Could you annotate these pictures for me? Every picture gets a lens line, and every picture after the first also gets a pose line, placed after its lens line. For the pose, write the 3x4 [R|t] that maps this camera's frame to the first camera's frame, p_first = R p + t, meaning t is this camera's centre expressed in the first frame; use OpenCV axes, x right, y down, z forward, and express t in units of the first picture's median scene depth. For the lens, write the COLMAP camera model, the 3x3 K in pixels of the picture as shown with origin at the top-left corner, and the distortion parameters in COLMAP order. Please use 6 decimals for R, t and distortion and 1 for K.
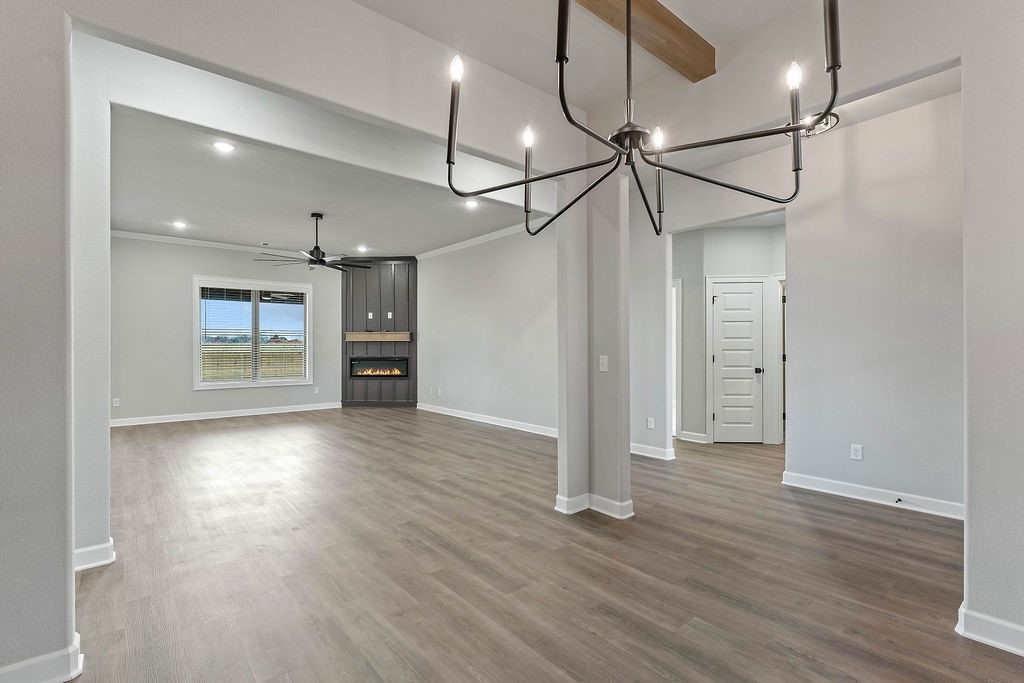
lens RADIAL K [[470.4, 0, 509.0], [0, 470.4, 344.9], [0, 0, 1]] dist [-0.001140, -0.000057]
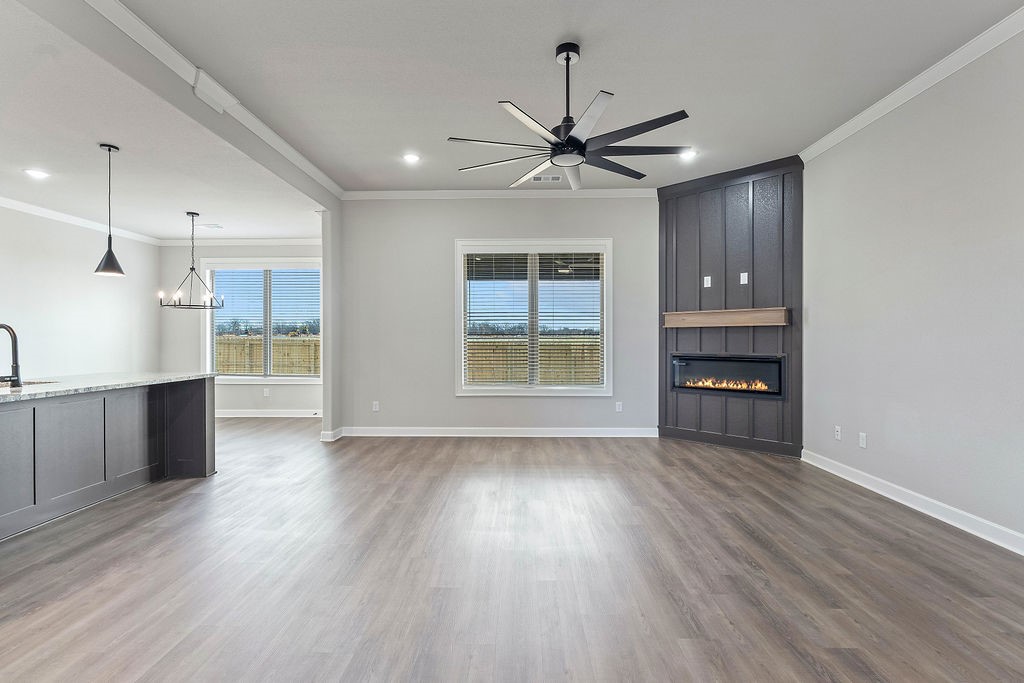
lens RADIAL K [[487.5, 0, 508.1], [0, 487.5, 340.9], [0, 0, 1]] dist [-0.002863, 0.000202]
pose [[0.754660, 0.003976, -0.656104, -0.092098], [0.001154, 0.999972, 0.007387, 0.004043], [0.656115, -0.006332, 0.754634, 0.405848]]
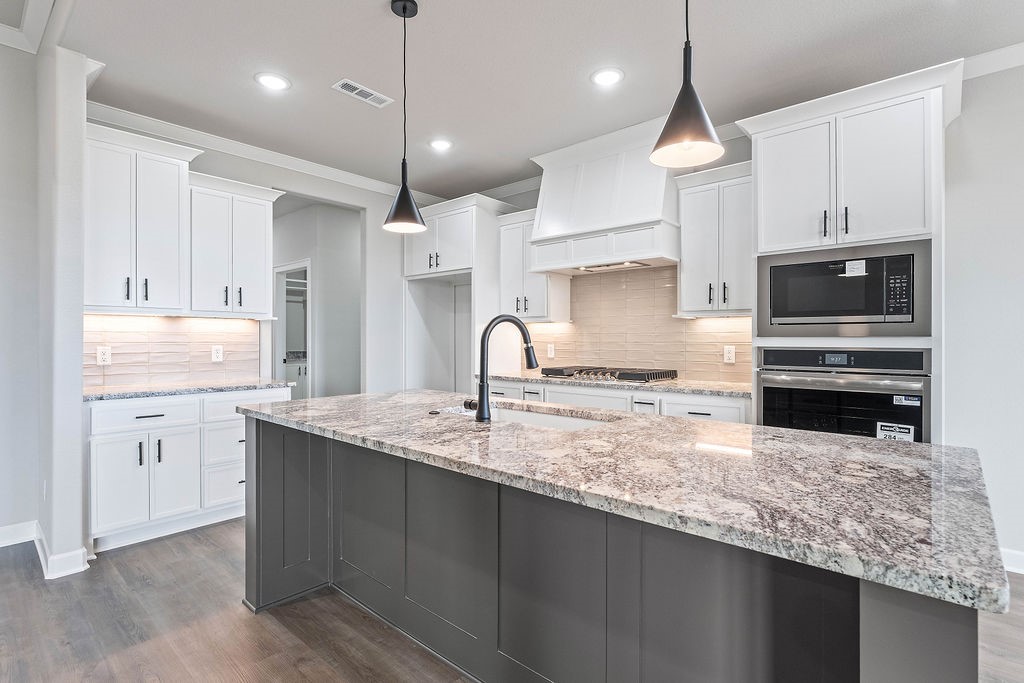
lens RADIAL K [[494.7, 0, 507.3], [0, 494.7, 339.7], [0, 0, 1]] dist [-0.002431, -0.000117]
pose [[-0.988581, 0.002834, -0.150667, -0.539705], [0.003257, 0.999991, -0.002564, 0.005378], [0.150658, -0.003026, -0.988581, 0.631545]]
